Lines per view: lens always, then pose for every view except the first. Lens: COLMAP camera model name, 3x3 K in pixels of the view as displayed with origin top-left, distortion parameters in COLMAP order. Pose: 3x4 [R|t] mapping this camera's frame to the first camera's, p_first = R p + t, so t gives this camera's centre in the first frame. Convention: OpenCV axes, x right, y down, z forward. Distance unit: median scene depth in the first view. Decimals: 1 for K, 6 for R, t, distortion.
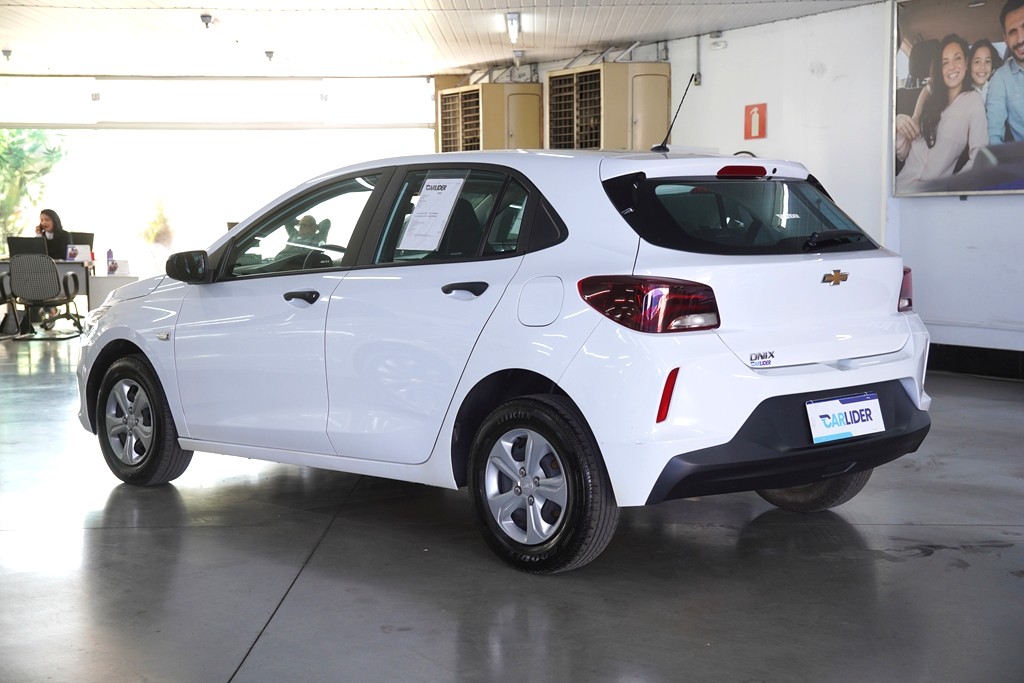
lens RADIAL K [[1516.9, 0, 512.2], [0, 1516.9, 338.6], [0, 0, 1]] dist [0.155914, 0.000000]
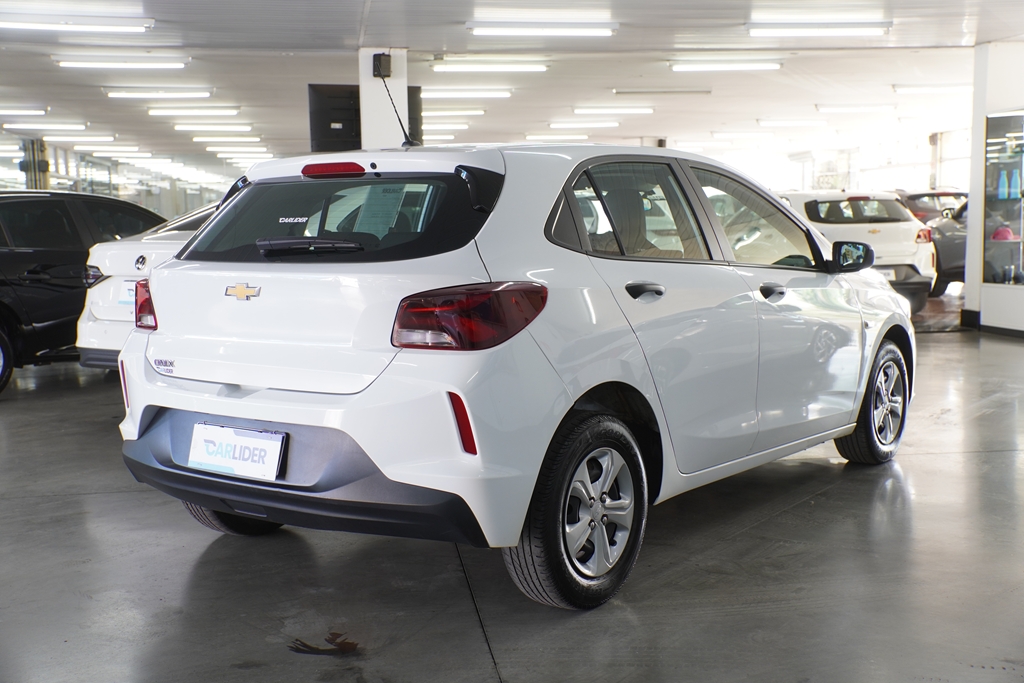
lens RADIAL K [[1172.0, 0, 515.1], [0, 1172.0, 341.9], [0, 0, 1]] dist [0.089305, 0.000000]
pose [[0.168568, 0.108651, -0.979683, 0.894358], [-0.067549, 0.992843, 0.098488, -0.087355], [0.983373, 0.049575, 0.174701, 1.028483]]
